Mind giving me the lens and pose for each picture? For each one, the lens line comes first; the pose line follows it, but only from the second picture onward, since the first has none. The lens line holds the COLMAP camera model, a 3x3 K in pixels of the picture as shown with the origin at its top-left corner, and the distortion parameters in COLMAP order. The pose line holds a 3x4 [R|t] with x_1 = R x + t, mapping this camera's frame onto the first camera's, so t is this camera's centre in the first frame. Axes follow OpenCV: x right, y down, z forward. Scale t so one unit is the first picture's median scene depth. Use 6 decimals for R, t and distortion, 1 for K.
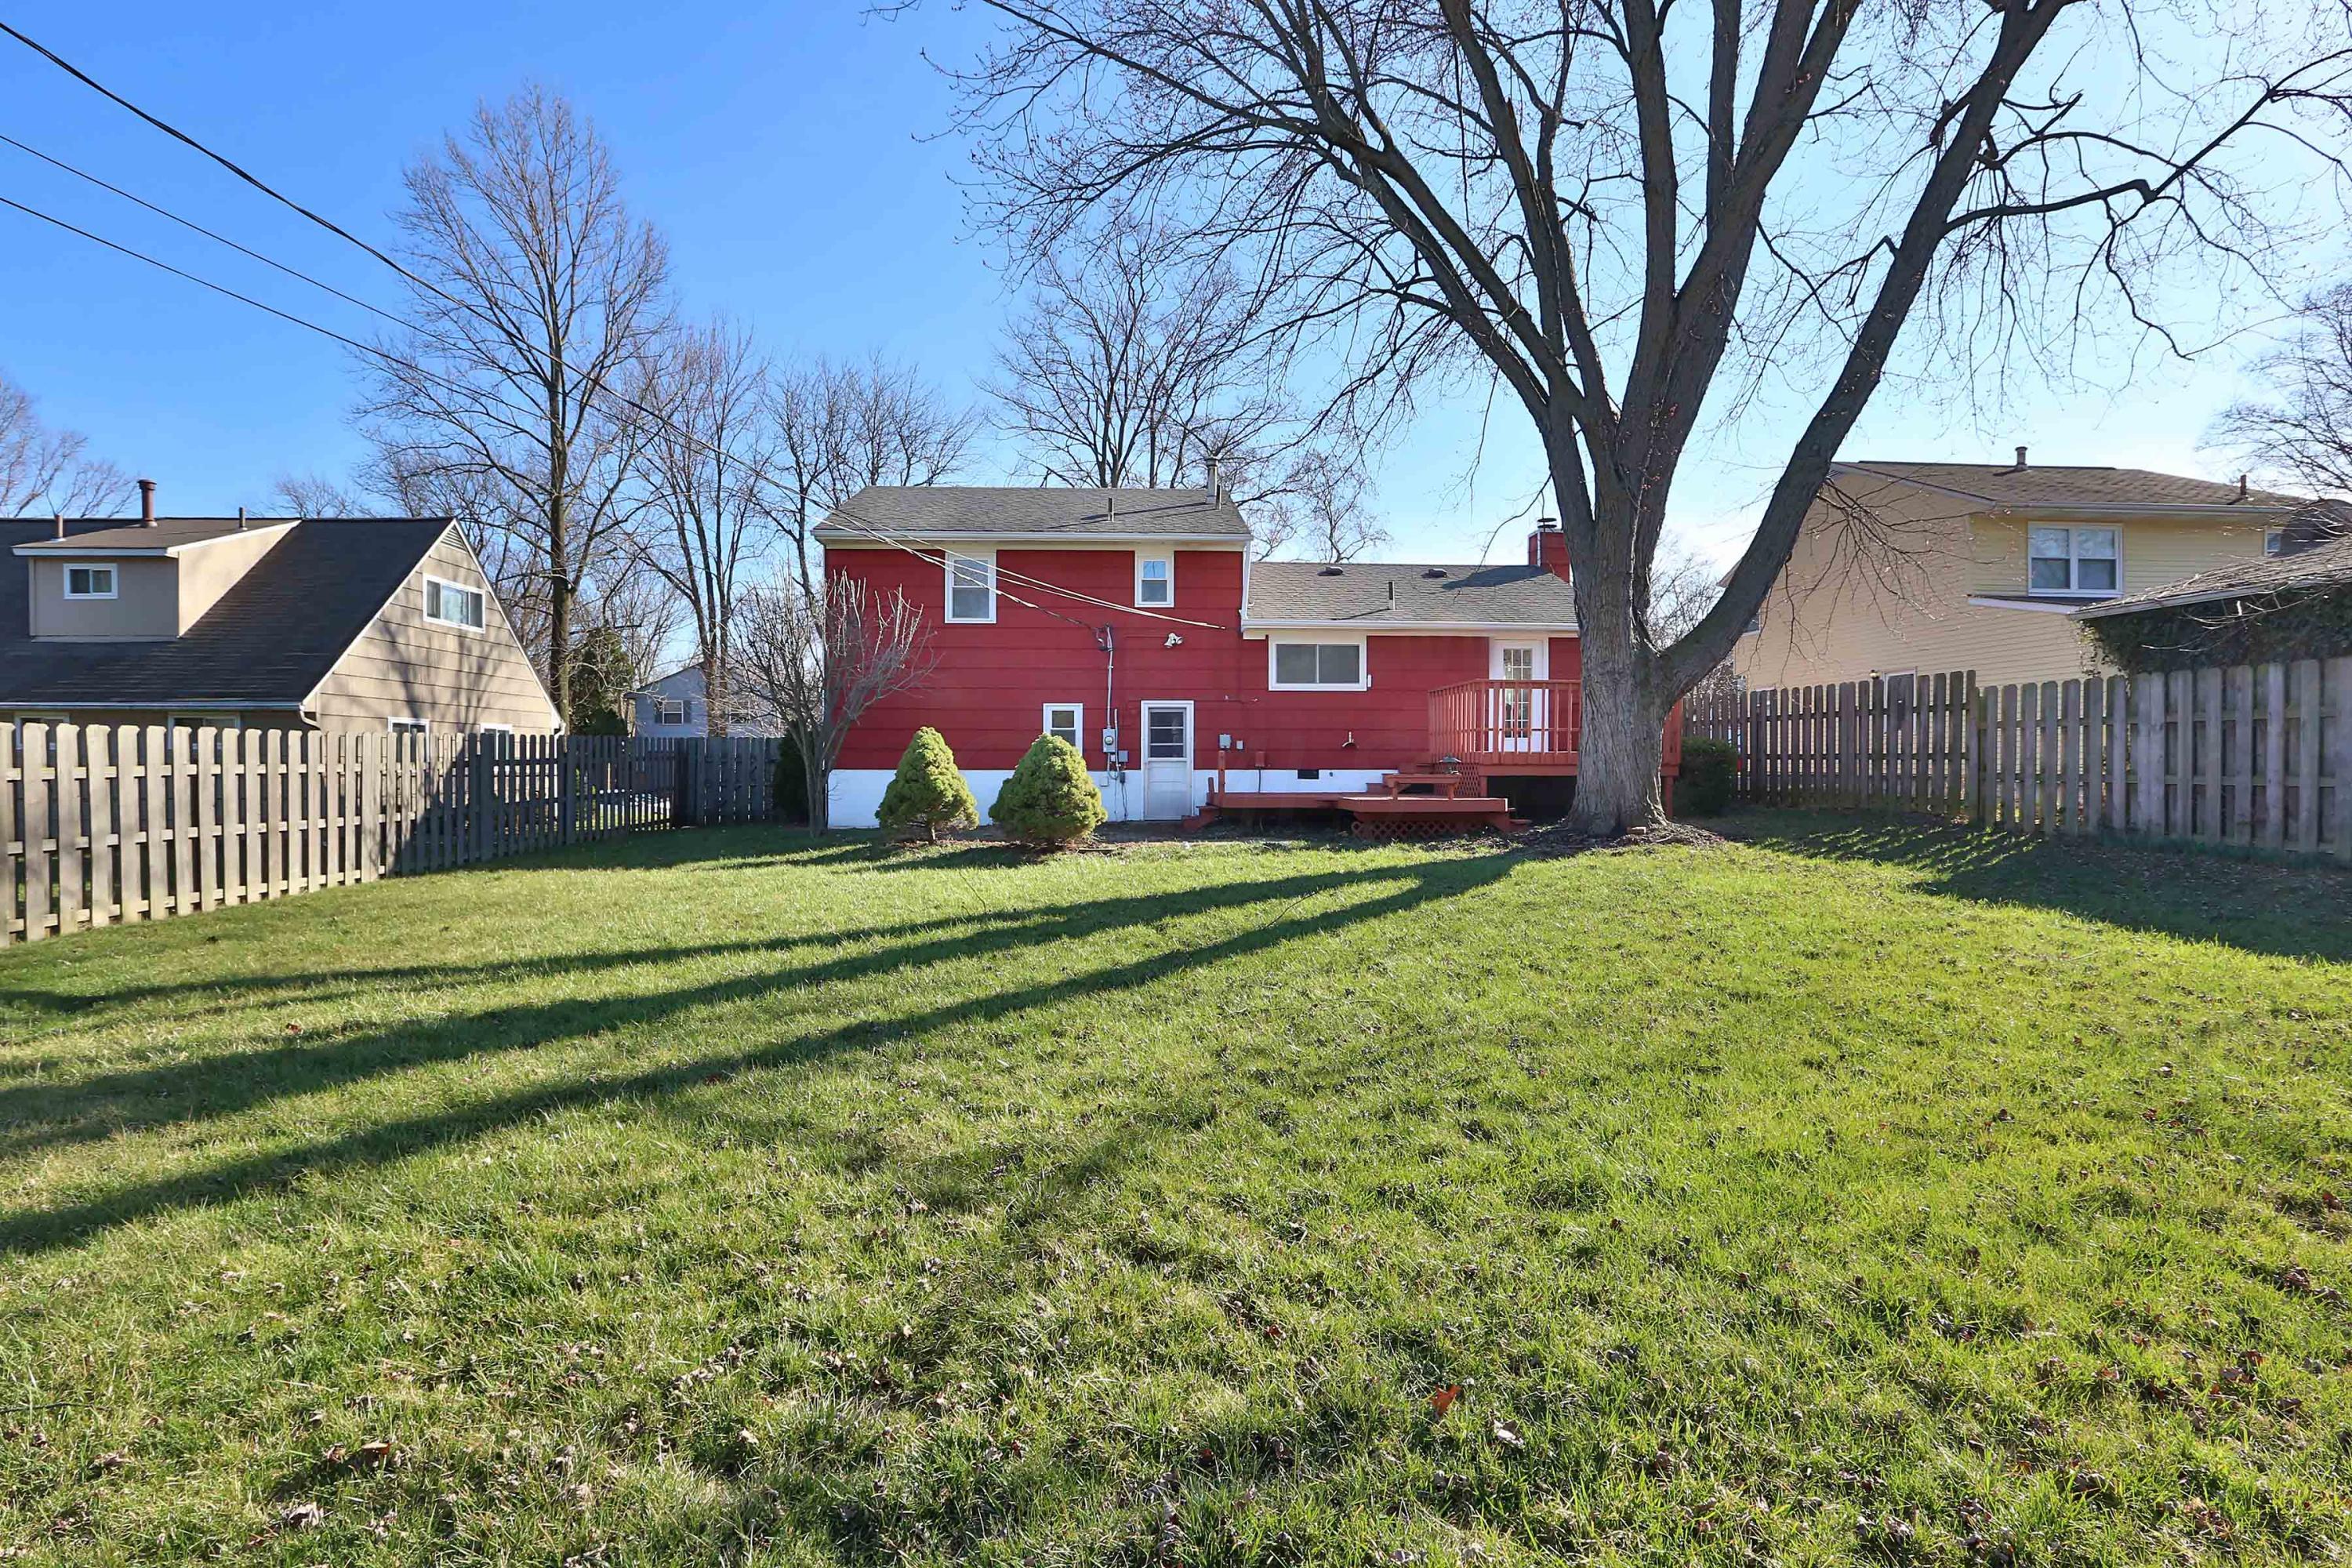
lens RADIAL K [[1122.8, 0, 1172.1], [0, 1122.8, 771.7], [0, 0, 1]] dist [-0.053732, 0.018043]
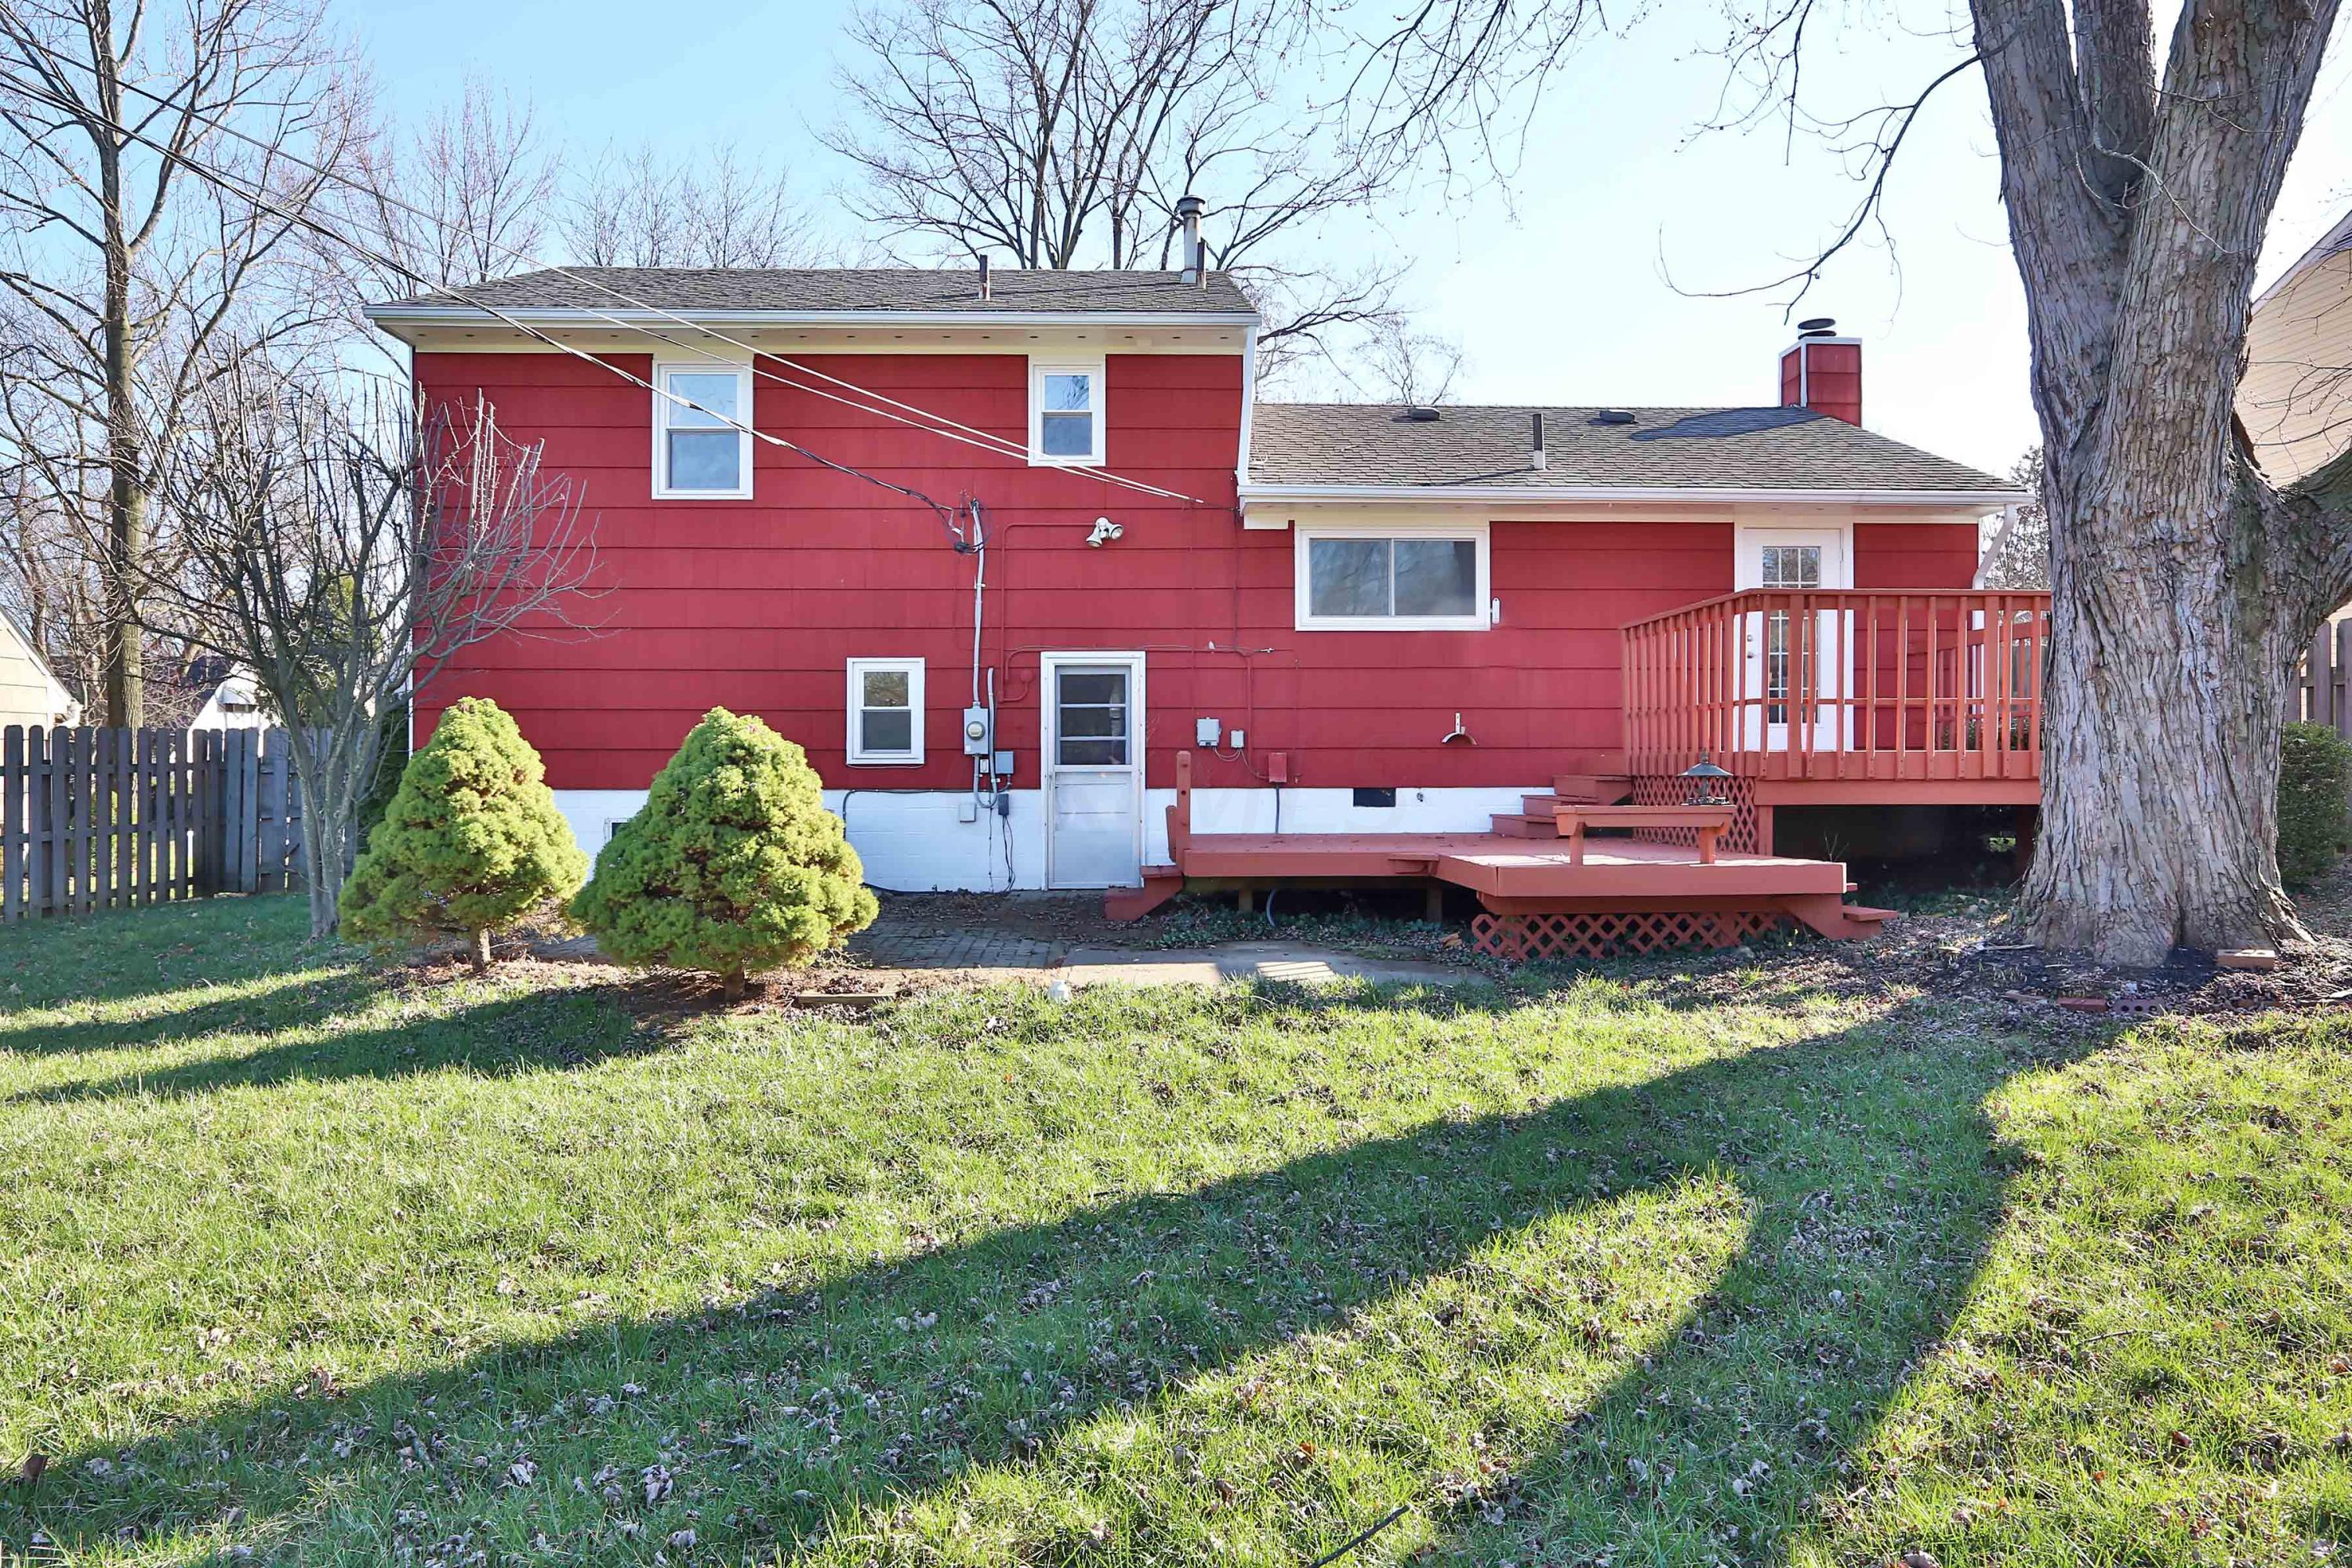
lens RADIAL K [[1483.7, 0, 1173.7], [0, 1483.7, 777.0], [0, 0, 1]] dist [-0.028824, -0.000861]
pose [[0.999828, -0.002150, -0.018406, 0.044202], [0.002128, 0.999997, -0.001224, -0.006298], [0.018408, 0.001184, 0.999830, 0.337348]]
